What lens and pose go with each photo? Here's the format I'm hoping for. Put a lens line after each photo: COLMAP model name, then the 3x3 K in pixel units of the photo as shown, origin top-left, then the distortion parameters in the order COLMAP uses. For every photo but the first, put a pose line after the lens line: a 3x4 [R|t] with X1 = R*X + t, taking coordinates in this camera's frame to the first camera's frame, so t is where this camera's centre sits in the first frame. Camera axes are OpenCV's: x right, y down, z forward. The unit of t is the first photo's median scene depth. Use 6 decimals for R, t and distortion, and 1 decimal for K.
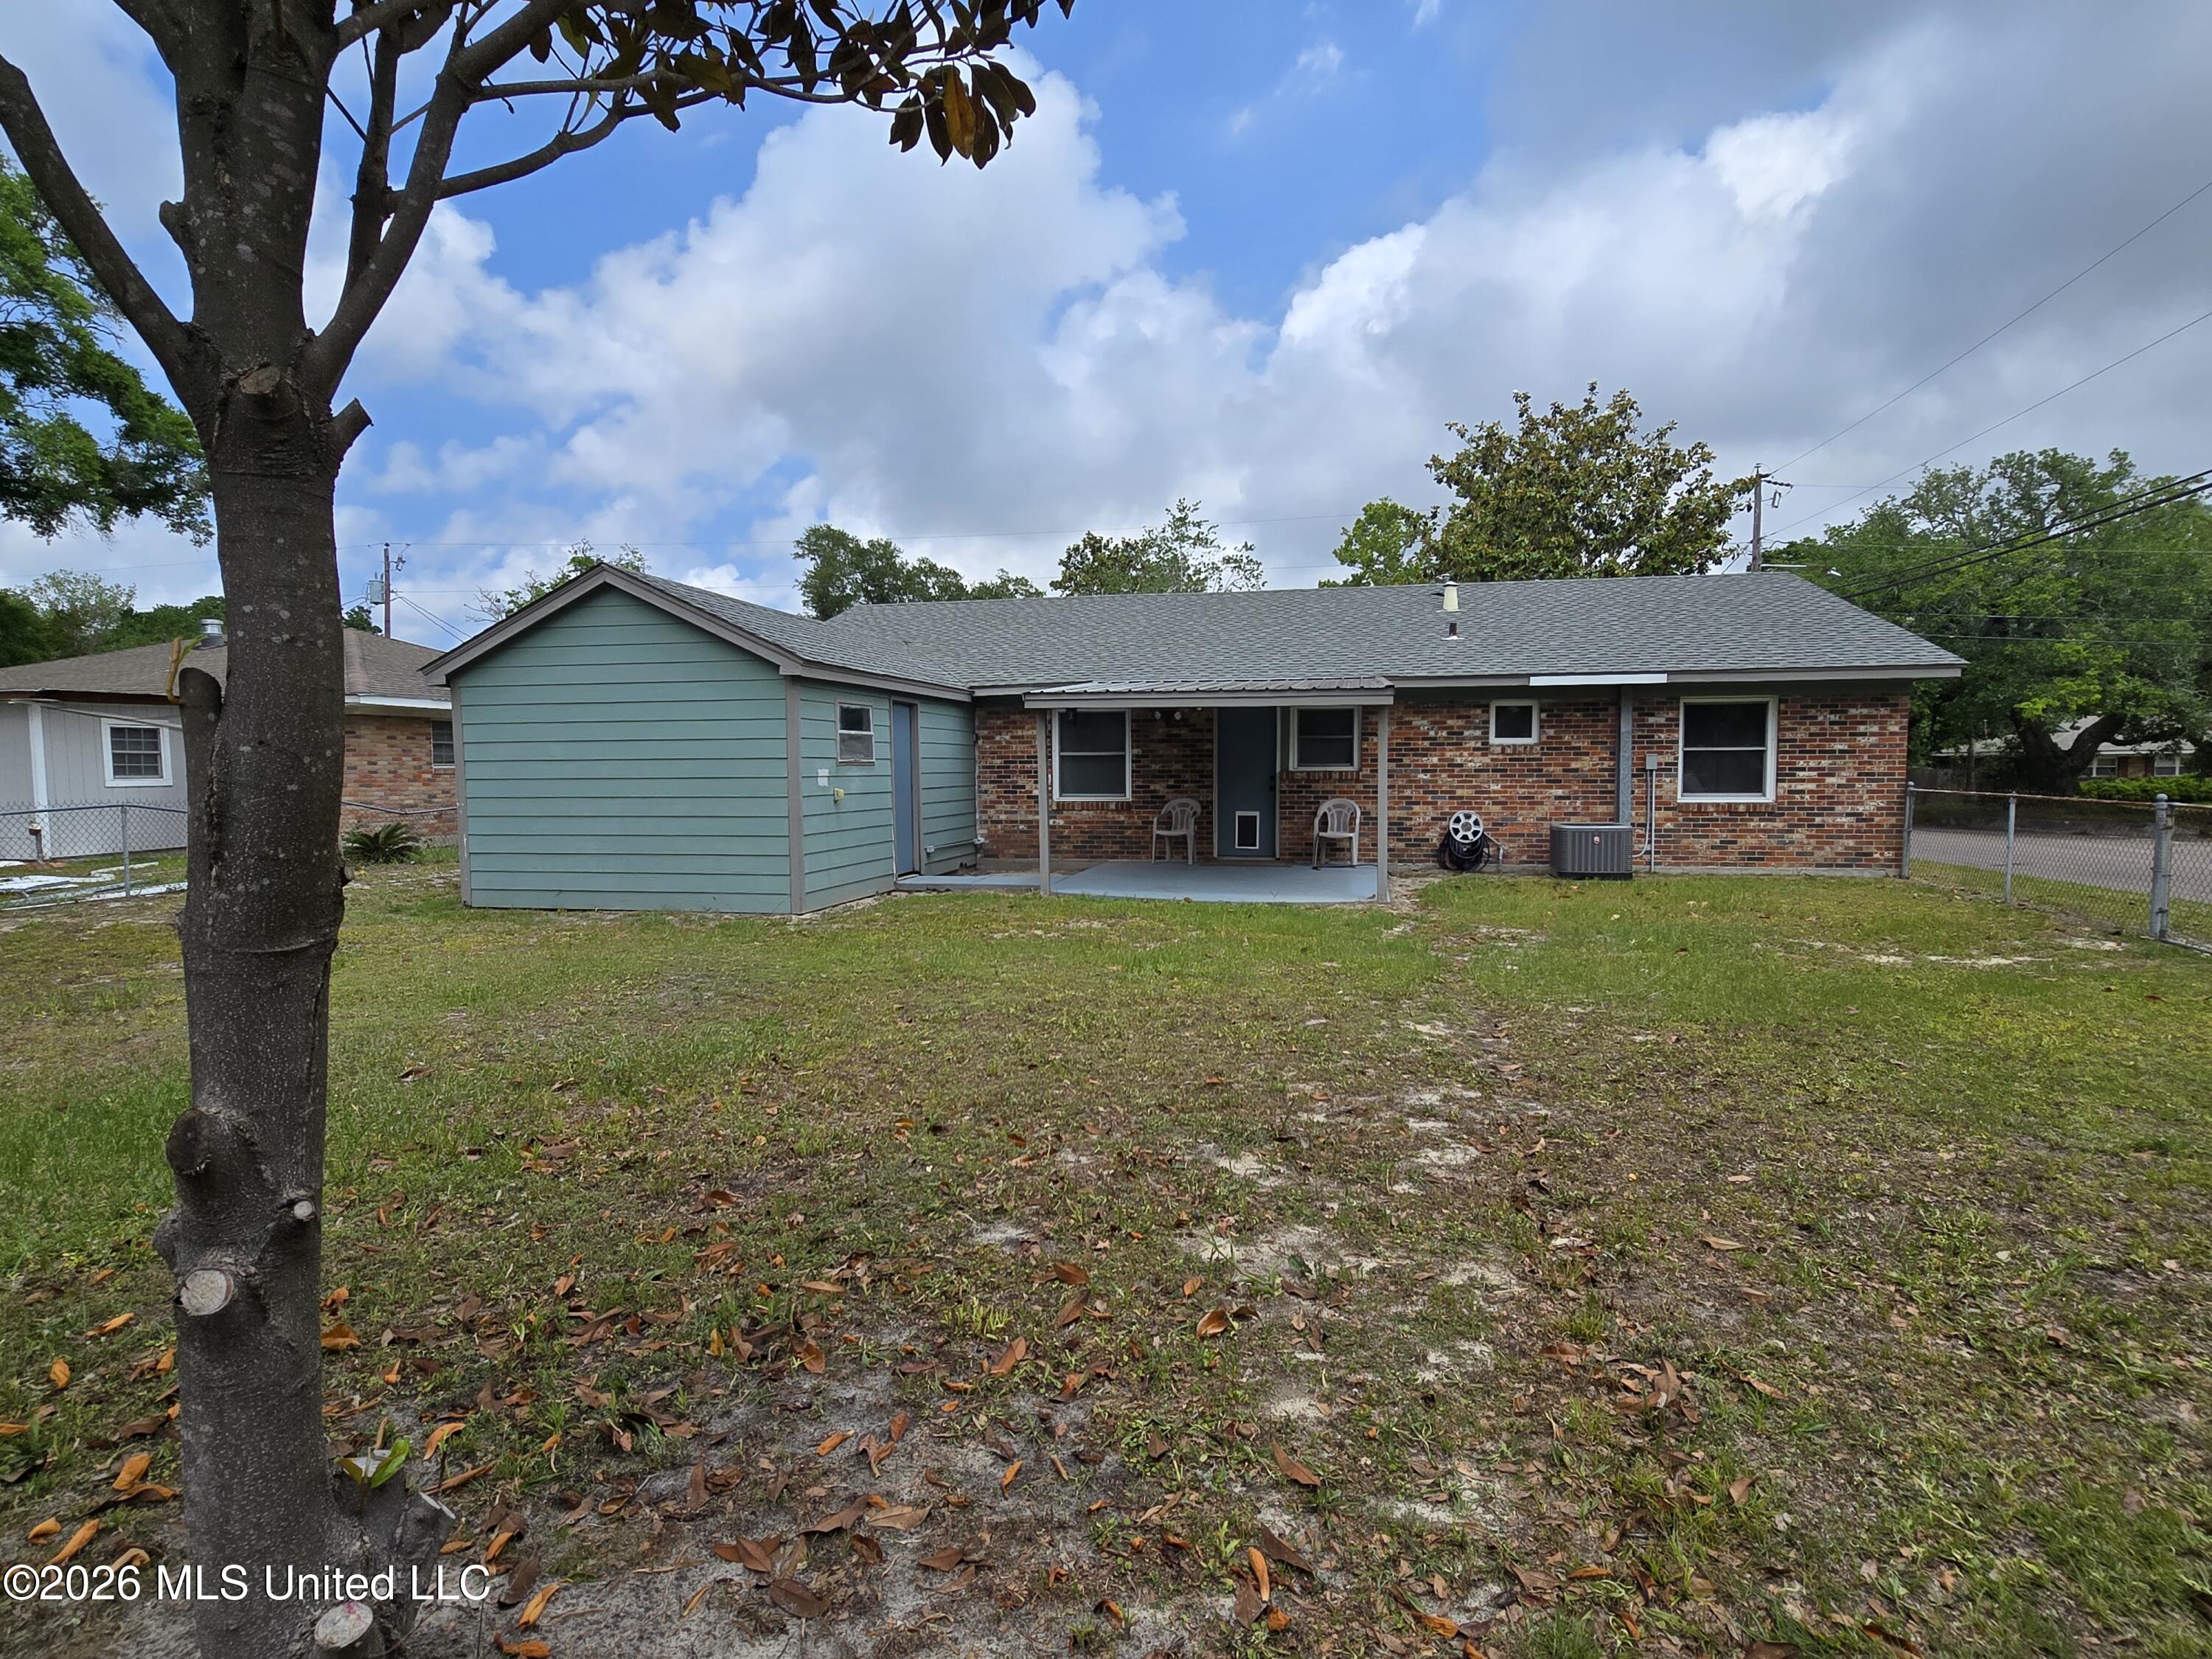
lens RADIAL K [[912.1, 0, 1111.0], [0, 912.1, 814.1], [0, 0, 1]] dist [-0.009290, 0.001763]
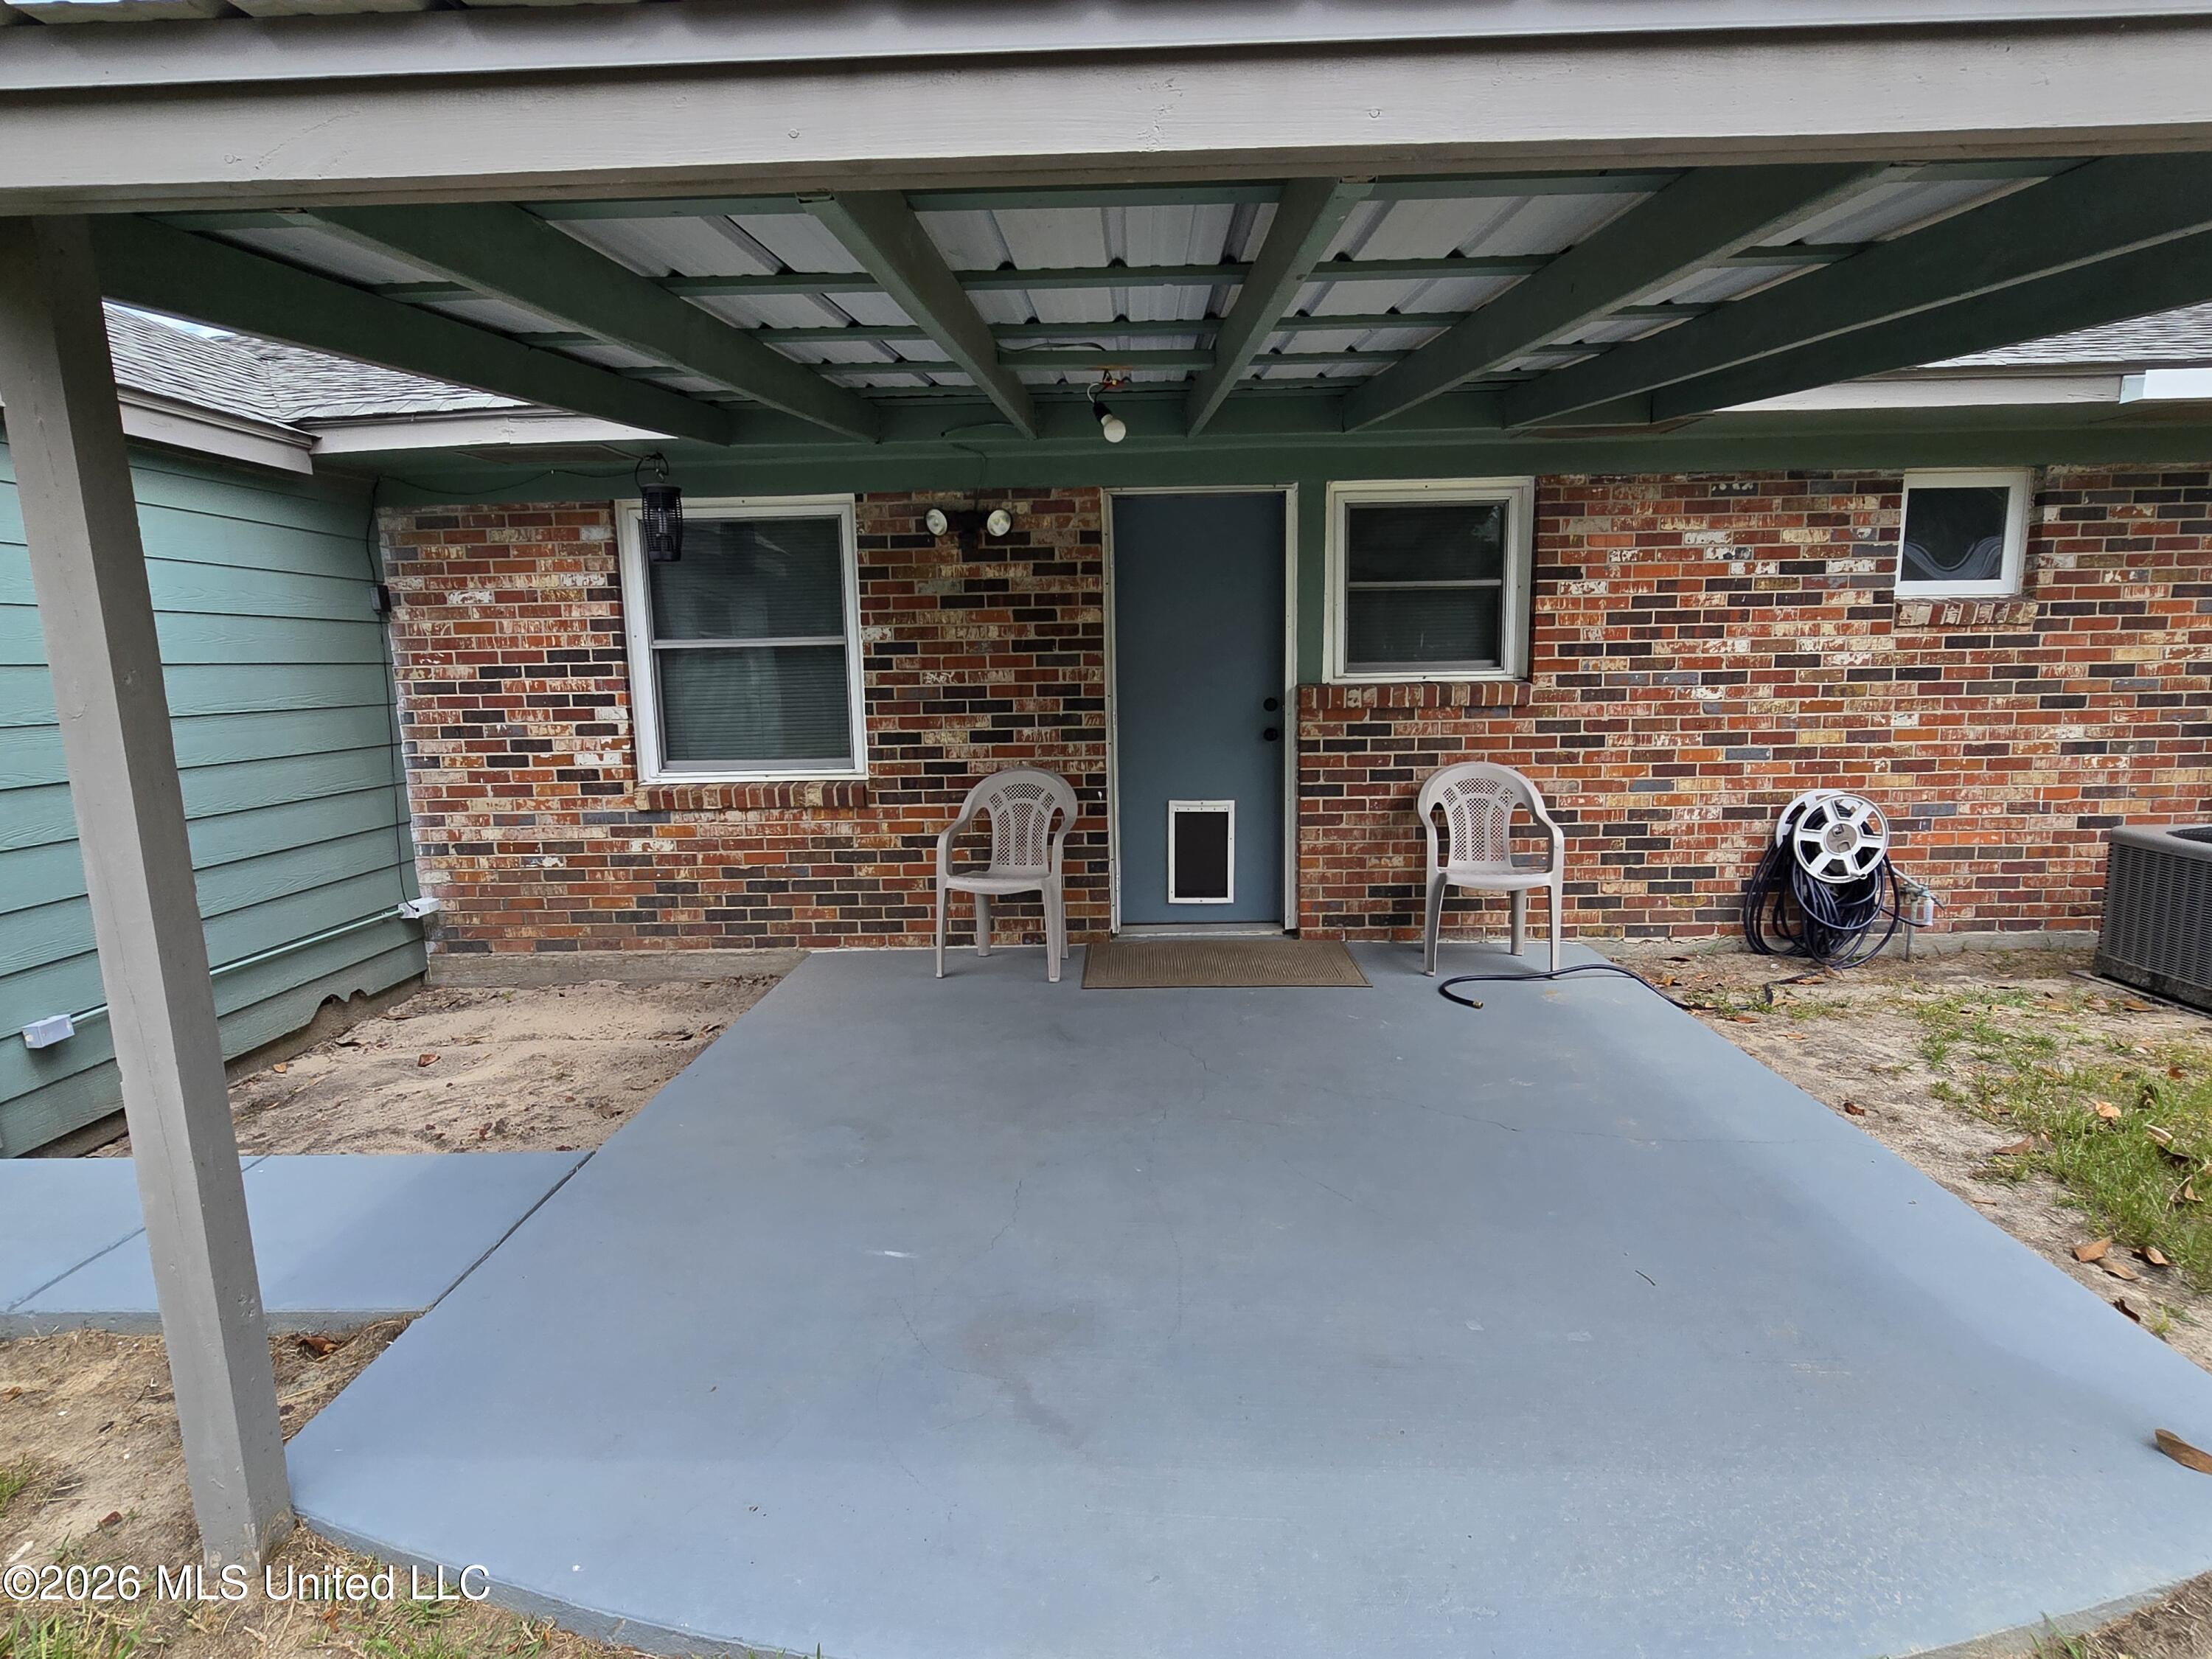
lens RADIAL K [[912.1, 0, 1084.9], [0, 912.1, 813.9], [0, 0, 1]] dist [-0.009290, 0.001763]
pose [[0.979488, -0.046385, 0.196089, 0.036057], [0.026412, 0.994302, 0.103273, -0.037256], [-0.199762, -0.095975, 0.975133, 0.687362]]
